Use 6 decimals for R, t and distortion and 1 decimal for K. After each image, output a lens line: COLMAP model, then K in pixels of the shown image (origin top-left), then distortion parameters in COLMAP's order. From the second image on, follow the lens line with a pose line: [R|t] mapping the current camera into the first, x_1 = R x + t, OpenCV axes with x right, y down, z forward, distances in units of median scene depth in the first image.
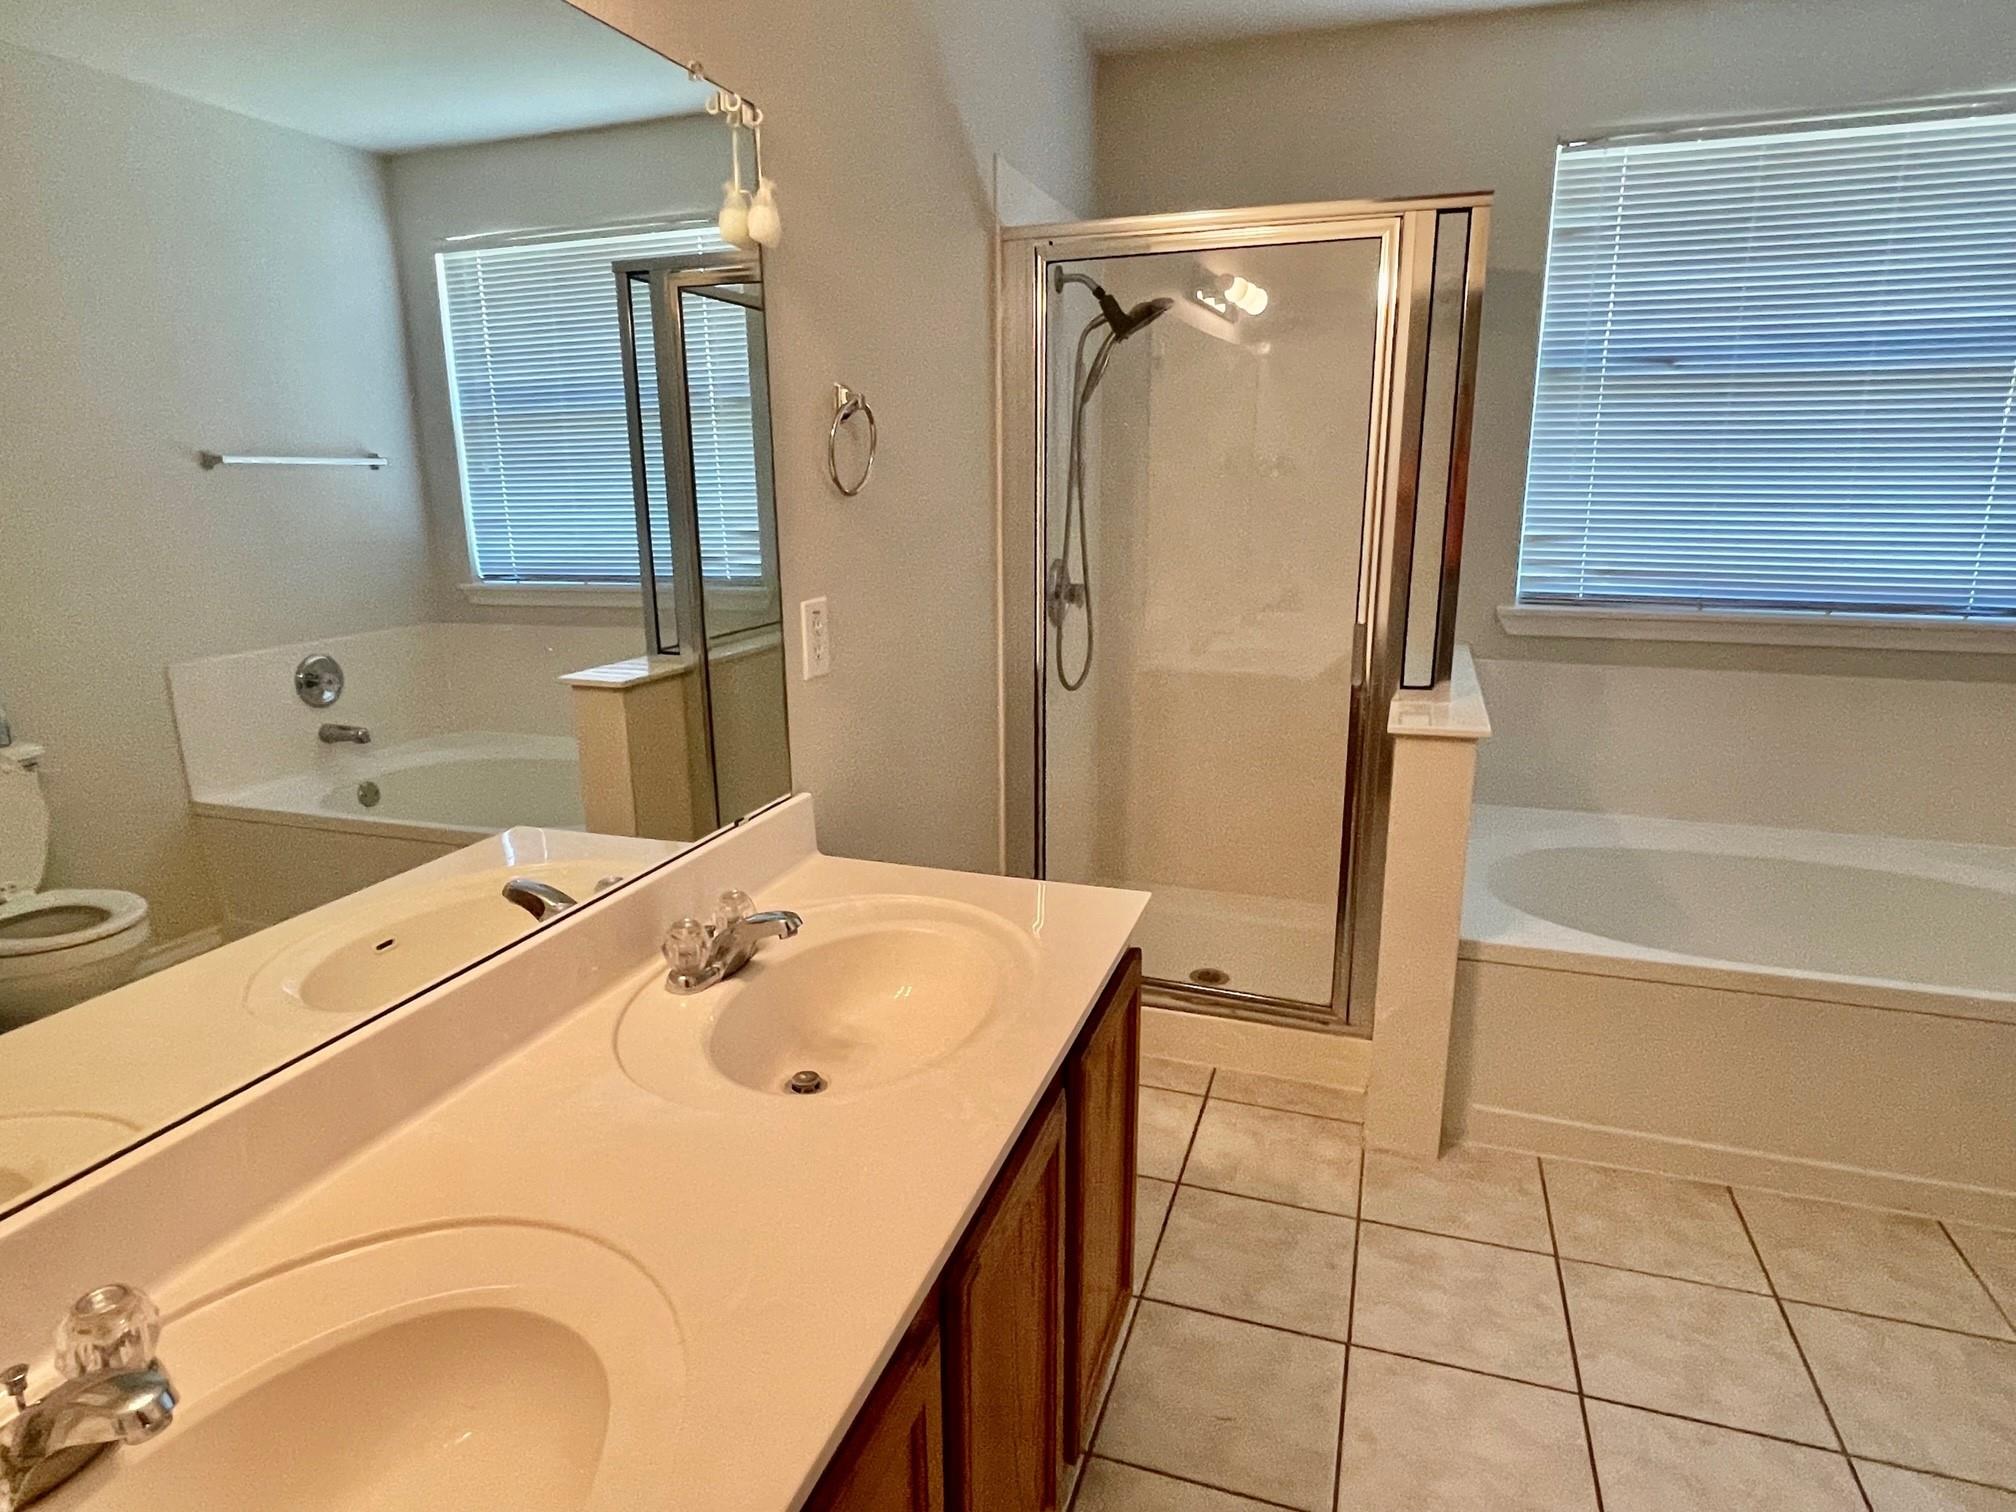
lens RADIAL K [[1156.3, 0, 1011.1], [0, 1156.3, 749.8], [0, 0, 1]] dist [-0.007367, 0.005934]
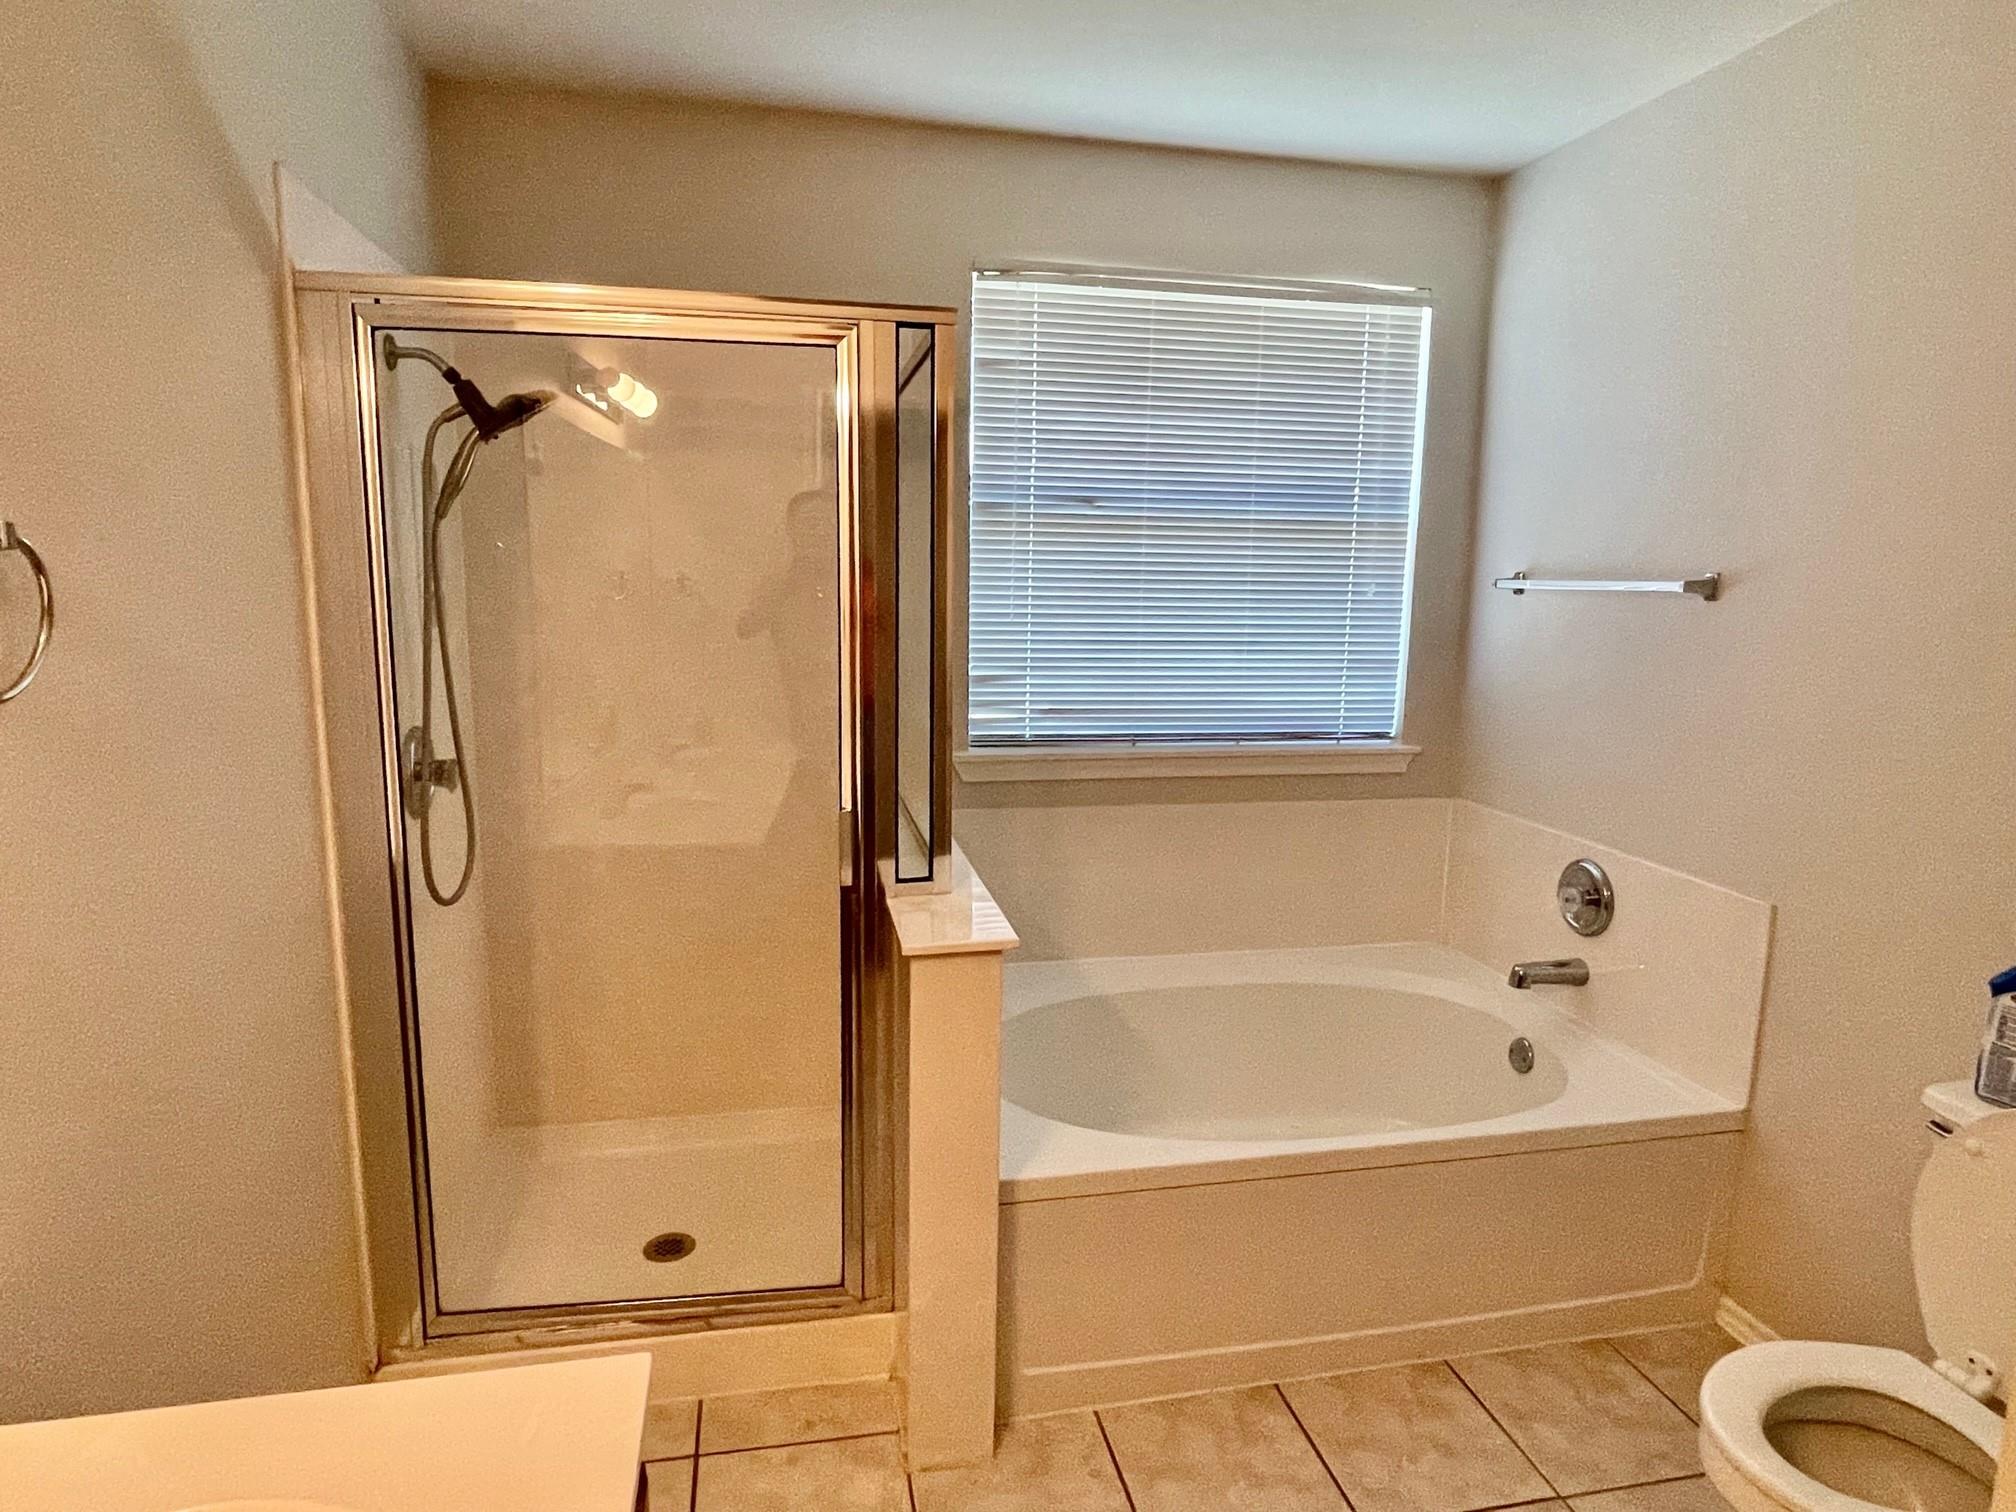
lens RADIAL K [[1156.3, 0, 999.5], [0, 1156.3, 756.1], [0, 0, 1]] dist [-0.007367, 0.005934]
pose [[0.866600, -0.061758, 0.495167, -0.001609], [0.097316, 0.994175, -0.046319, -0.081155], [-0.489422, 0.088328, 0.867562, 0.198011]]
